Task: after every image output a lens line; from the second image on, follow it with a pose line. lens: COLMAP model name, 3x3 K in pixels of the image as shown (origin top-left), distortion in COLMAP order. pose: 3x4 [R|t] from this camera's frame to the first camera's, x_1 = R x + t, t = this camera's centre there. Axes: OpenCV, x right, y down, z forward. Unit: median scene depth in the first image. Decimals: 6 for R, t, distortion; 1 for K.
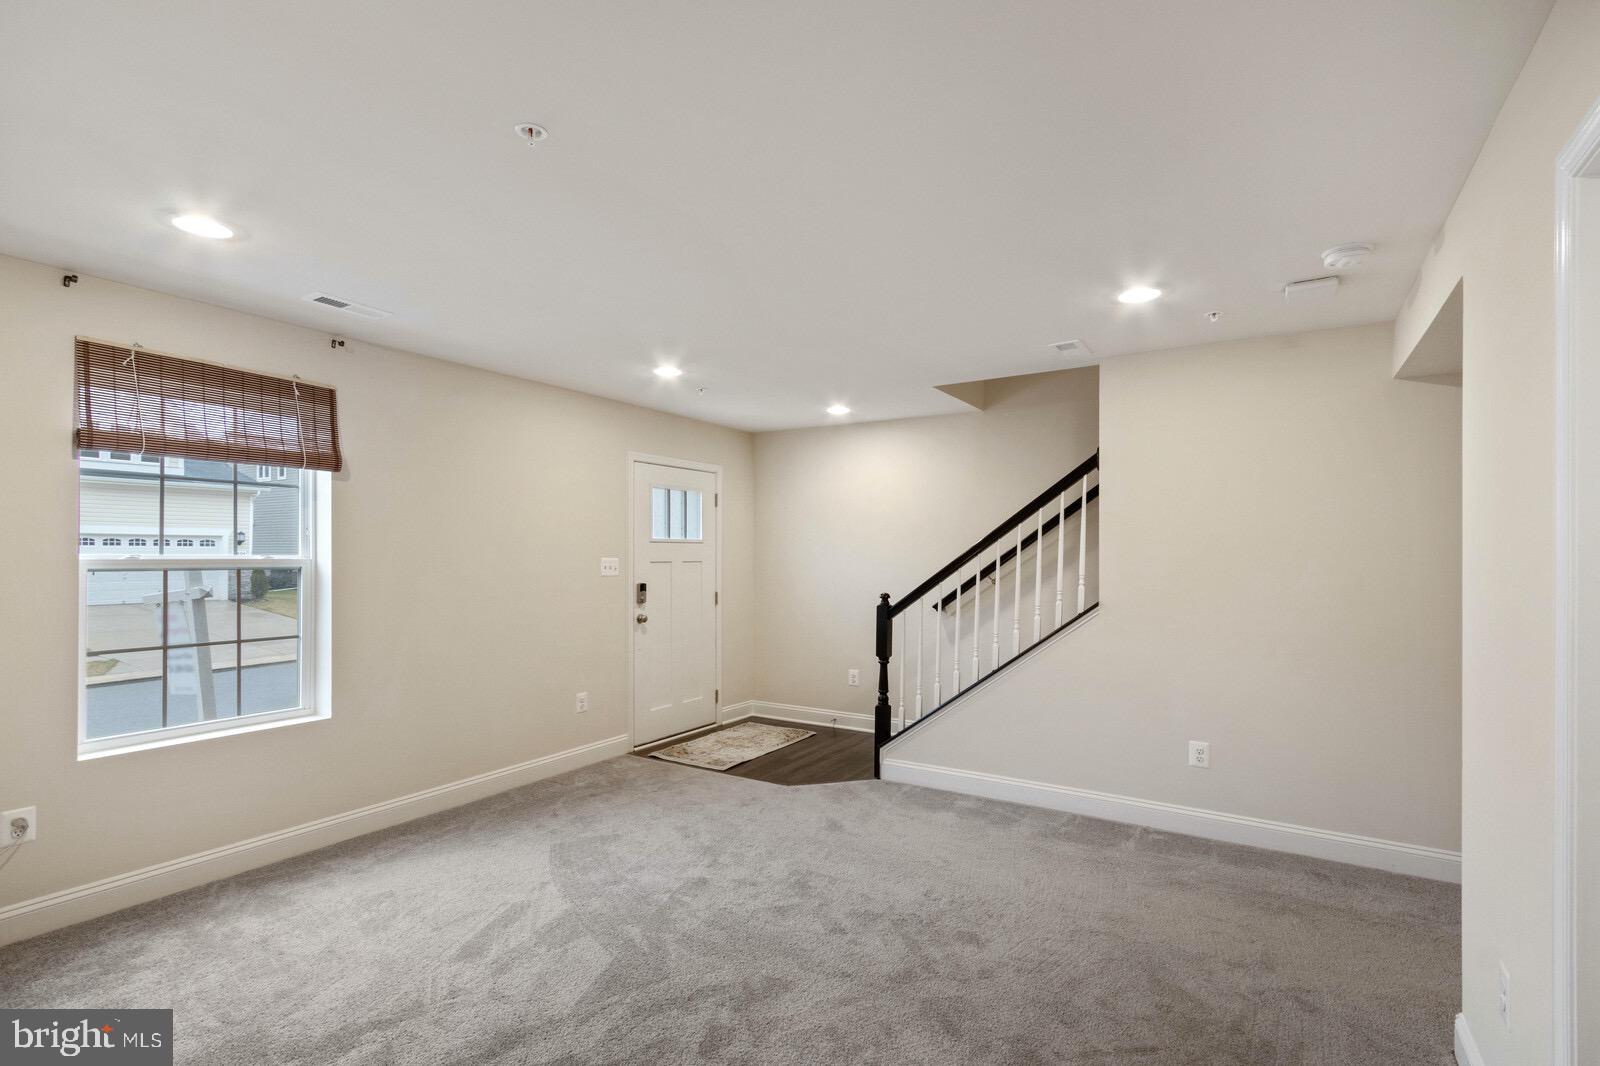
lens RADIAL K [[752.2, 0, 808.2], [0, 752.2, 524.1], [0, 0, 1]] dist [0.006147, -0.000238]
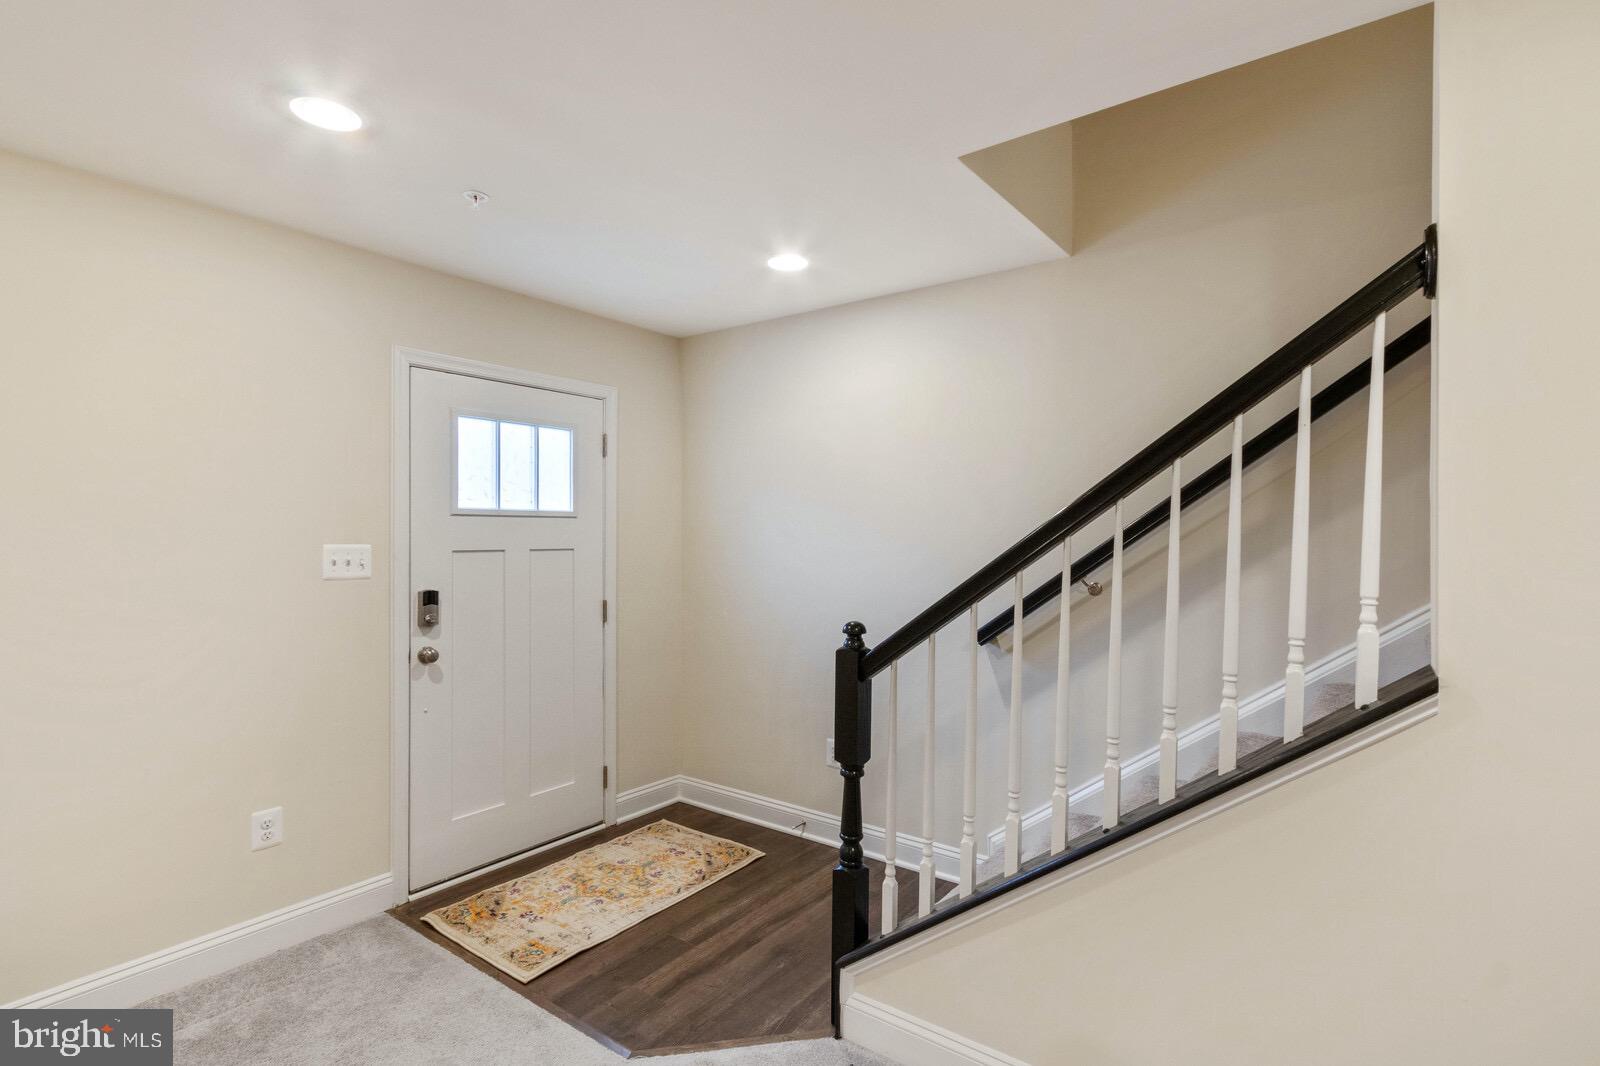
lens RADIAL K [[752.2, 0, 808.2], [0, 752.2, 524.1], [0, 0, 1]] dist [0.006147, -0.000238]
pose [[0.996192, -0.003445, -0.087120, 0.111332], [0.005434, 0.999730, 0.022605, 0.021644], [0.087018, -0.022992, 0.995941, 0.533952]]
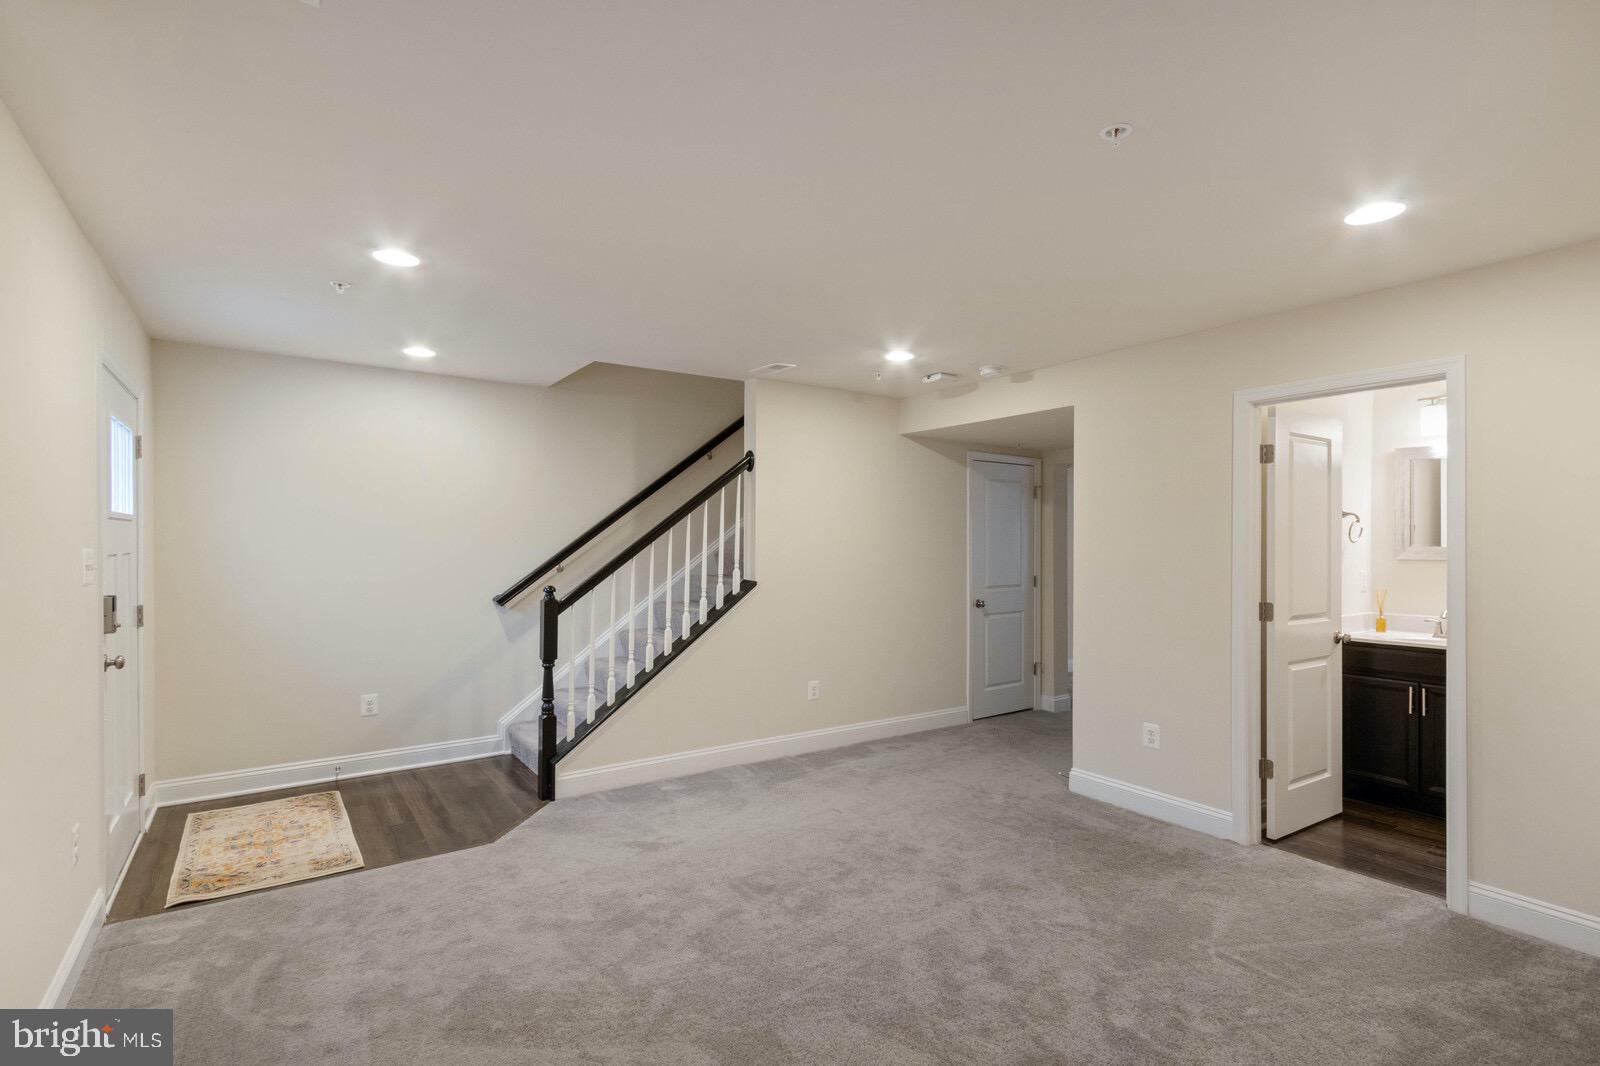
lens RADIAL K [[771.4, 0, 801.9], [0, 771.4, 513.9], [0, 0, 1]] dist [0.006467, -0.000040]
pose [[0.399549, 0.024711, 0.916379, -0.590557], [-0.041377, 0.999104, -0.008901, 0.003426], [-0.915777, -0.034361, 0.400214, 0.373294]]
